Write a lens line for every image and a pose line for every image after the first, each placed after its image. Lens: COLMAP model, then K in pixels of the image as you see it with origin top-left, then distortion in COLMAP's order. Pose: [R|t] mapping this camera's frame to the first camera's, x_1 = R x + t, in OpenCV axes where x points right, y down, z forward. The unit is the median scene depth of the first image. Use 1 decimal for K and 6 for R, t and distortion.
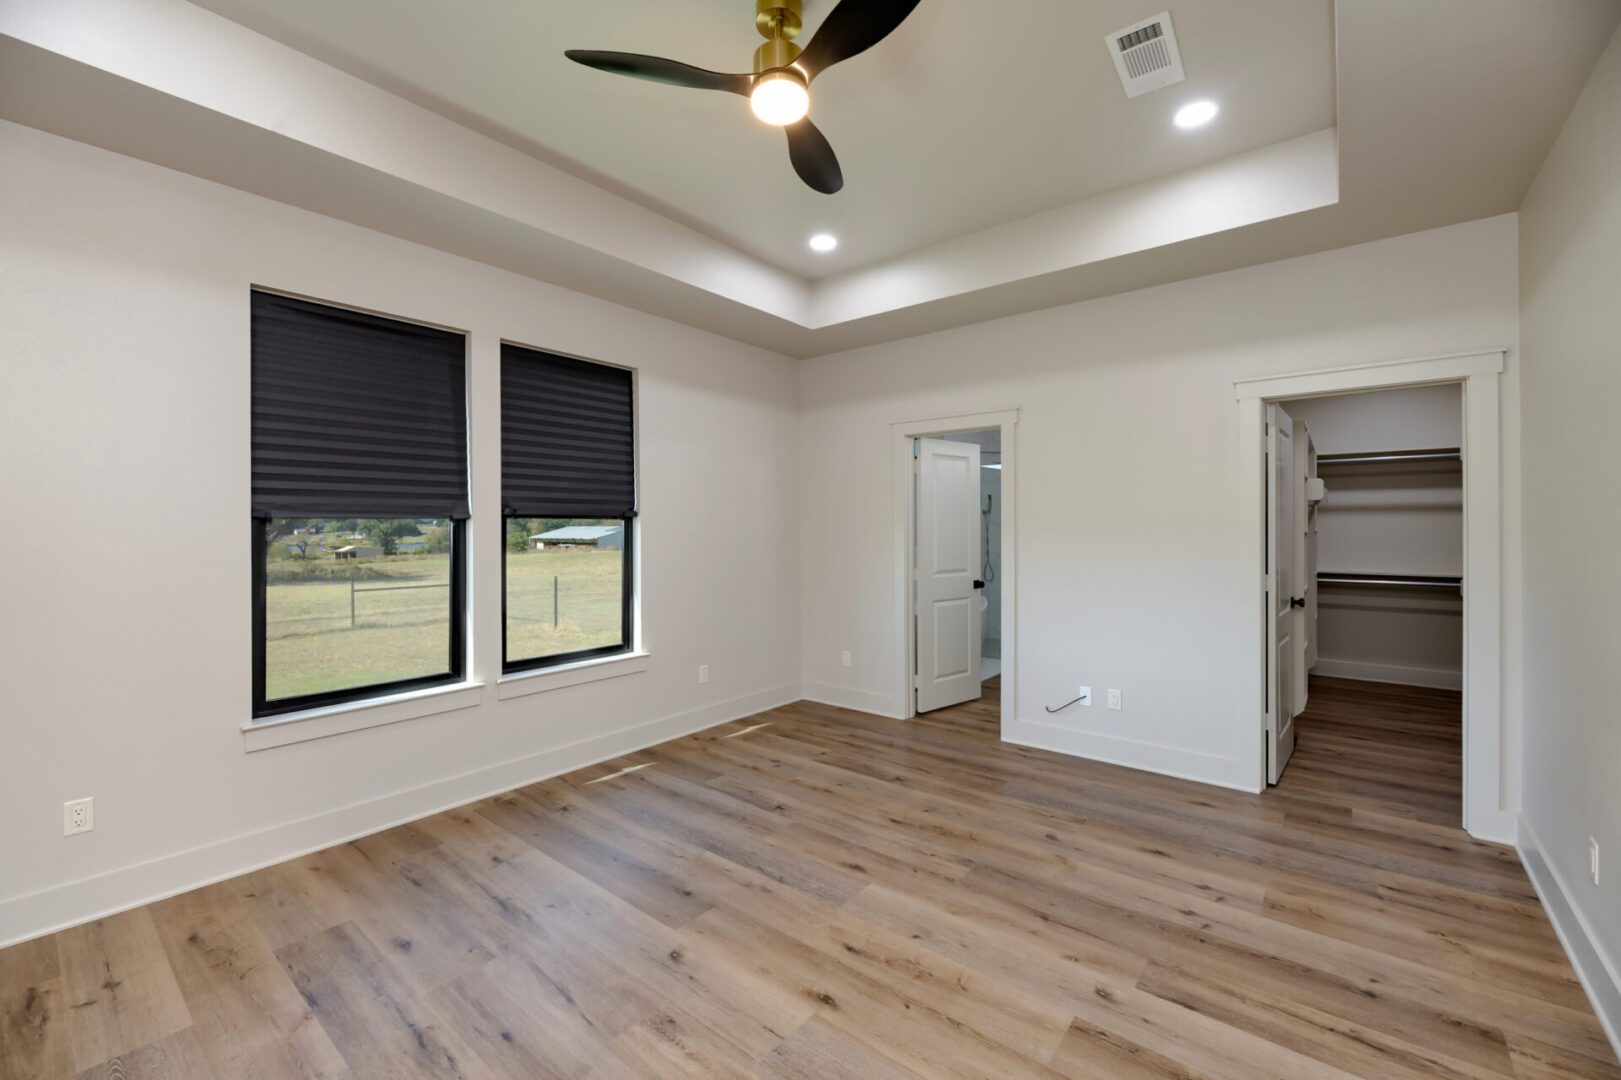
lens RADIAL K [[666.5, 0, 812.3], [0, 666.5, 535.0], [0, 0, 1]] dist [0.002292, 0.000608]
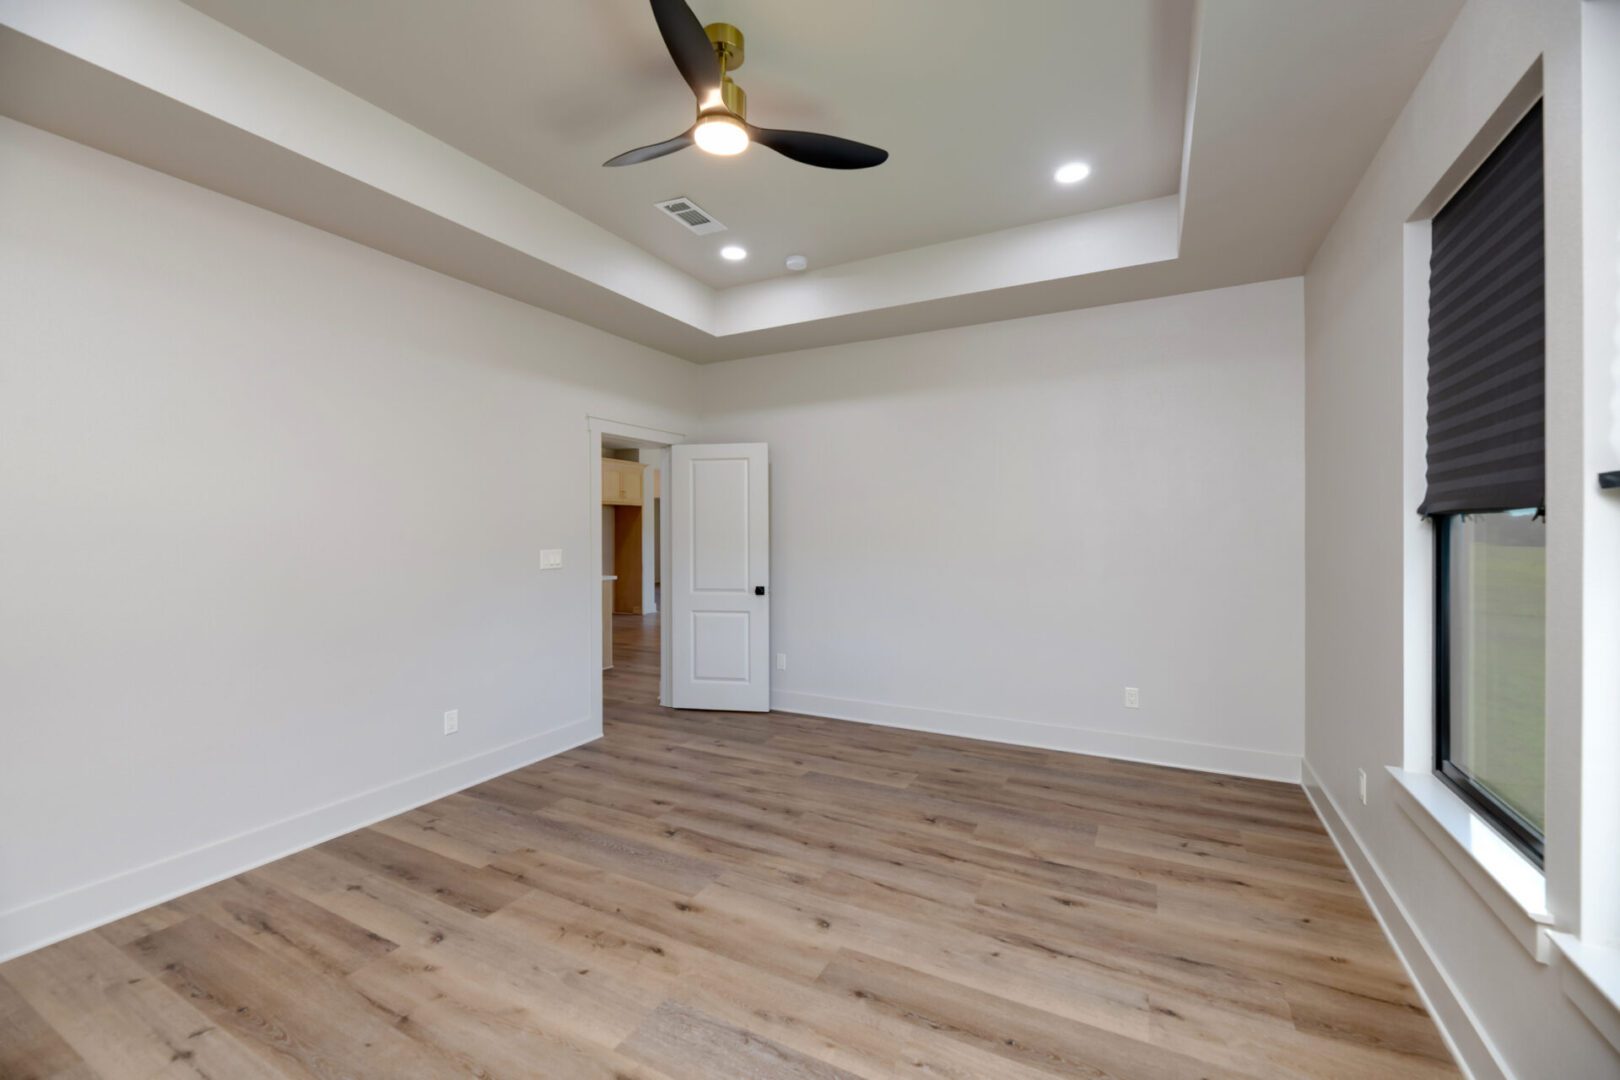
lens RADIAL K [[666.1, 0, 811.0], [0, 666.1, 526.1], [0, 0, 1]] dist [0.002292, 0.000608]
pose [[-0.980663, 0.004578, -0.195652, 0.024687], [0.002938, 0.999958, 0.008672, -0.027666], [0.195683, 0.007929, -0.980635, 2.030761]]
